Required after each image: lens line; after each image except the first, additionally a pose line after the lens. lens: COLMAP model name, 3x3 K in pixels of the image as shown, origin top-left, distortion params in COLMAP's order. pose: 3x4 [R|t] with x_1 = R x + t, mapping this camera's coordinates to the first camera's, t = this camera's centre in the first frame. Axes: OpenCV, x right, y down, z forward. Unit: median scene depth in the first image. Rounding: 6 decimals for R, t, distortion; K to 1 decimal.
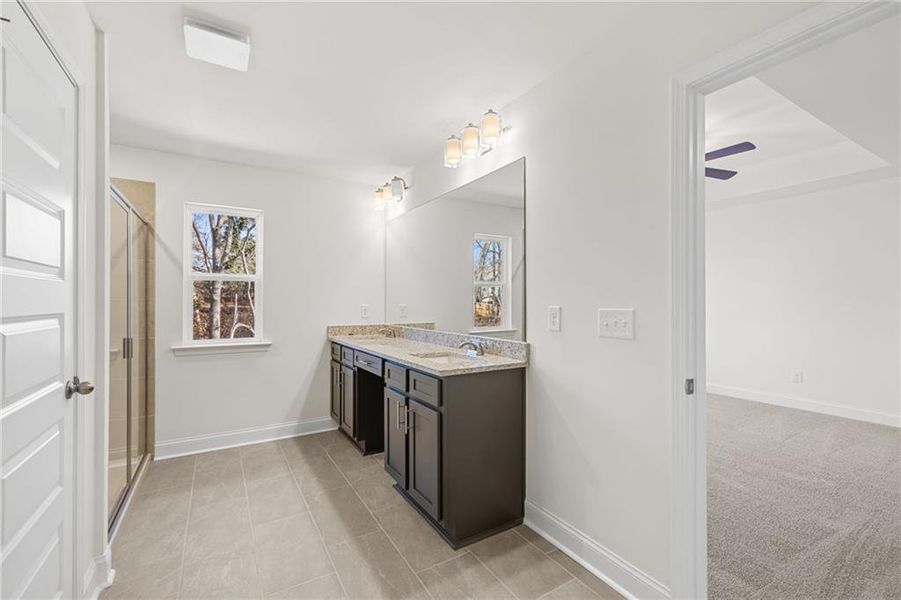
lens RADIAL K [[392.0, 0, 449.7], [0, 392.0, 296.9], [0, 0, 1]] dist [0.003195, 0.000354]
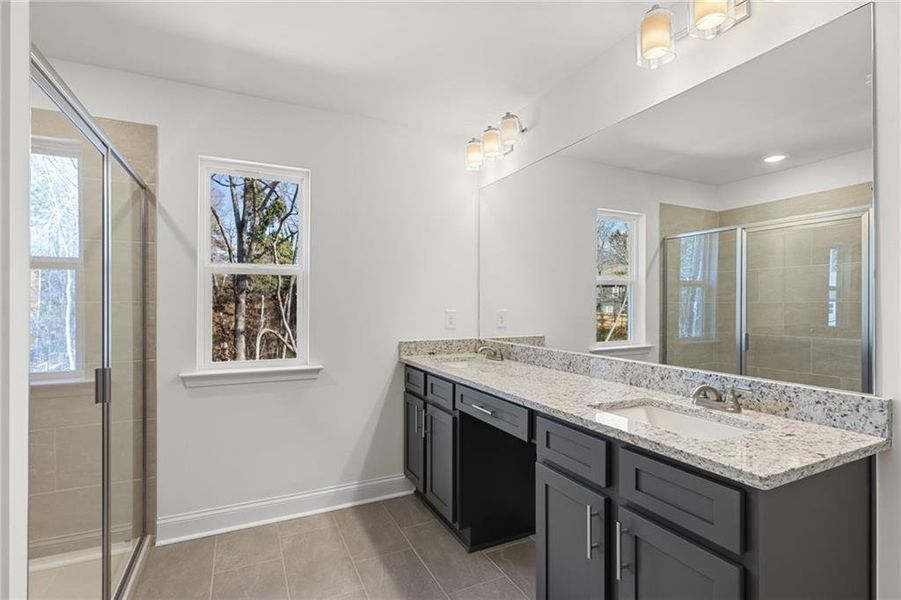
lens RADIAL K [[438.3, 0, 450.5], [0, 438.3, 300.0], [0, 0, 1]] dist [-0.004525, -0.000258]
pose [[0.995907, 0.001617, -0.090369, -0.180926], [-0.001356, 0.999995, 0.002949, 0.000209], [0.090373, -0.002815, 0.995904, 0.294711]]
